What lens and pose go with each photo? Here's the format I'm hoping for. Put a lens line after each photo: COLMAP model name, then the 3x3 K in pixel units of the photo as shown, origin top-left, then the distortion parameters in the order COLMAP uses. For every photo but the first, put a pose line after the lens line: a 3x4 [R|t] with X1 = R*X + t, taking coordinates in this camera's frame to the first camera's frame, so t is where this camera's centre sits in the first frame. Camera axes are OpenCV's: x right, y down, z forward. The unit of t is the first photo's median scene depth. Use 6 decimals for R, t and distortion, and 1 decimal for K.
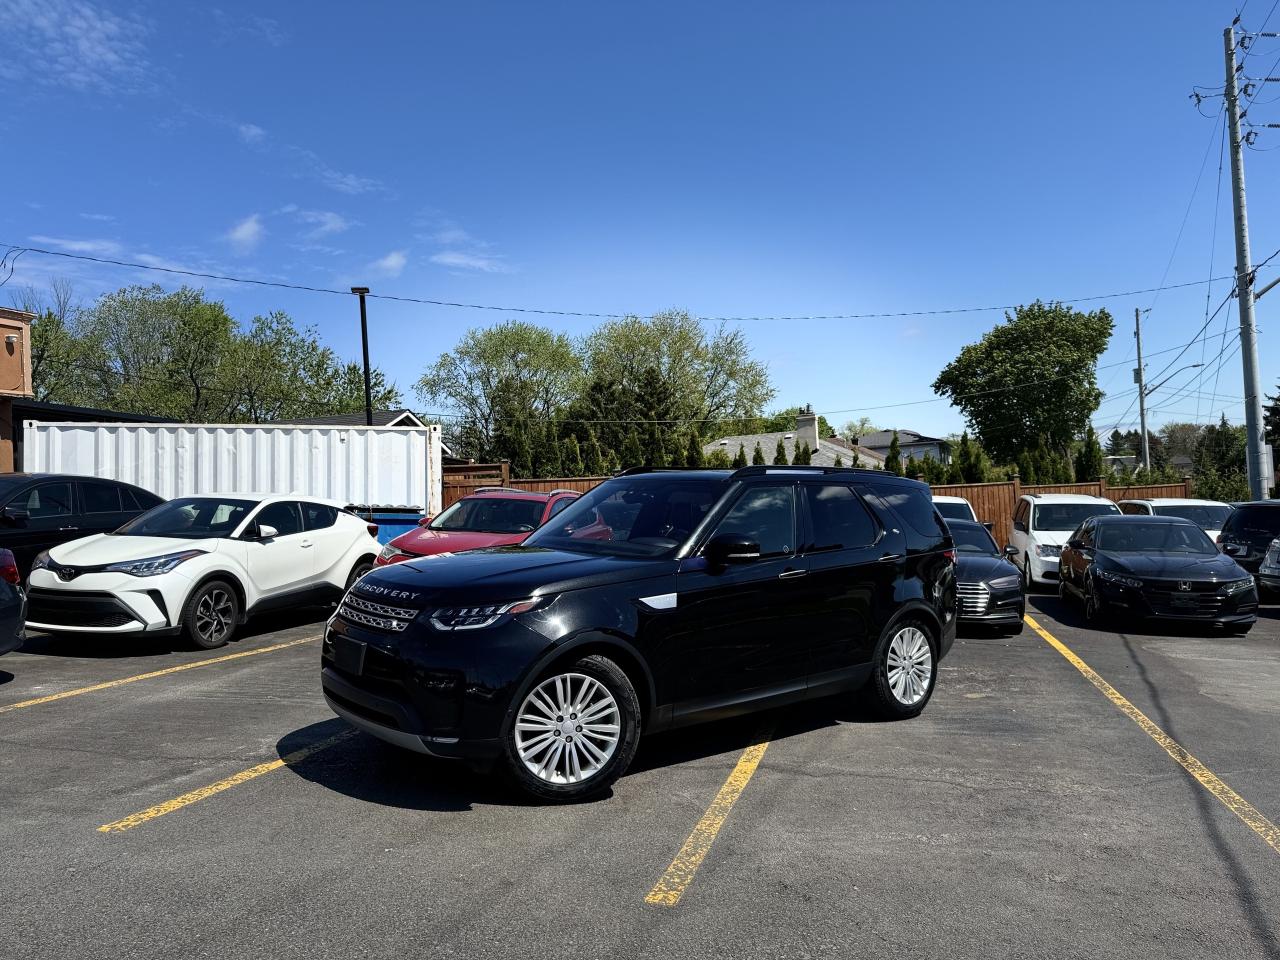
lens RADIAL K [[904.7, 0, 639.4], [0, 904.7, 479.8], [0, 0, 1]] dist [0.051539, -0.061617]
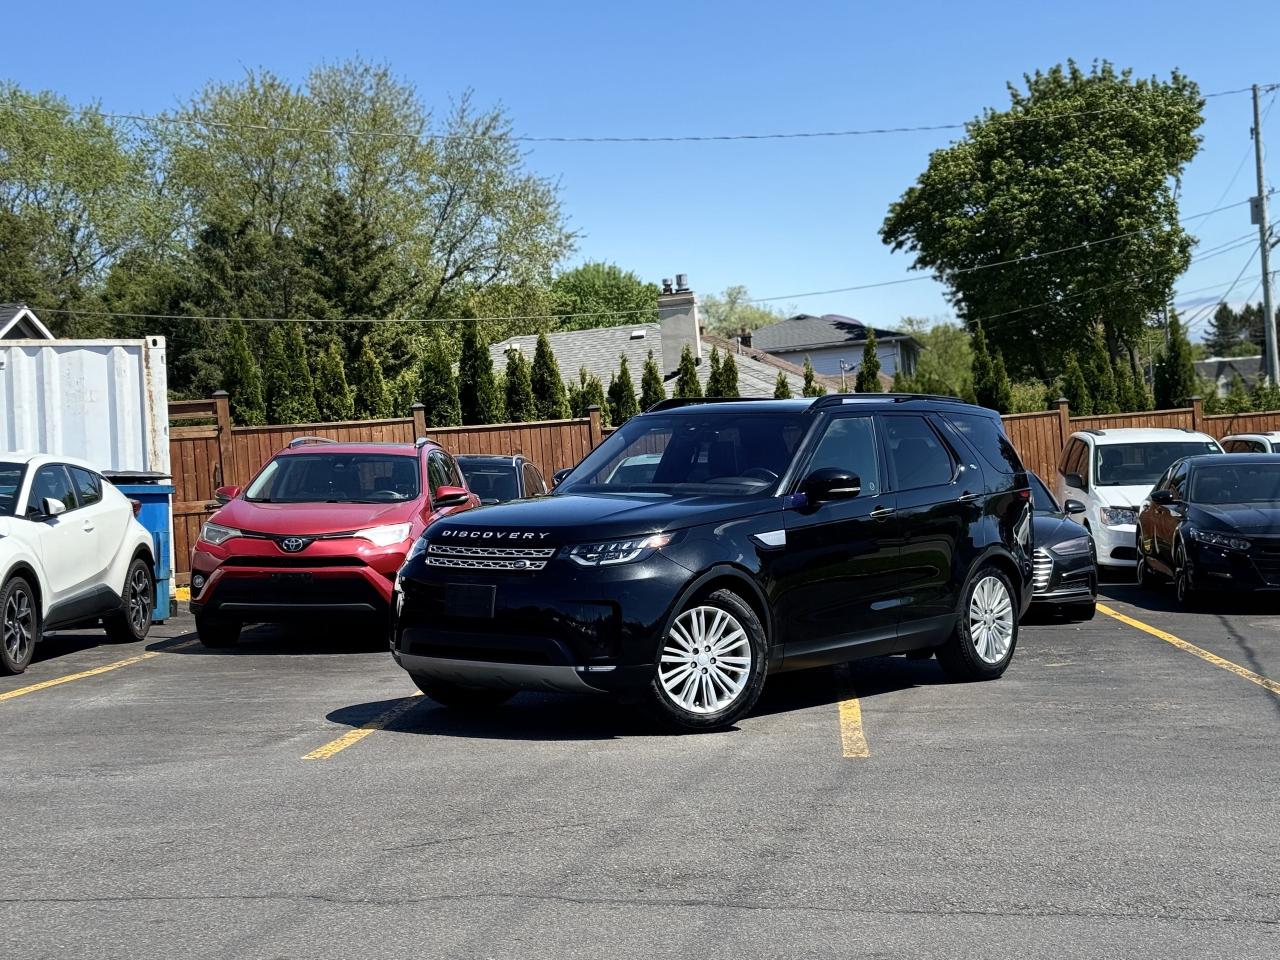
lens RADIAL K [[2010.9, 0, 637.1], [0, 2010.9, 435.6], [0, 0, 1]] dist [-0.020972, 1.460866]
pose [[0.980063, -0.025609, 0.197032, -0.257786], [0.024457, 0.999667, 0.008277, 0.001823], [-0.197178, -0.003293, 0.980362, -0.517477]]
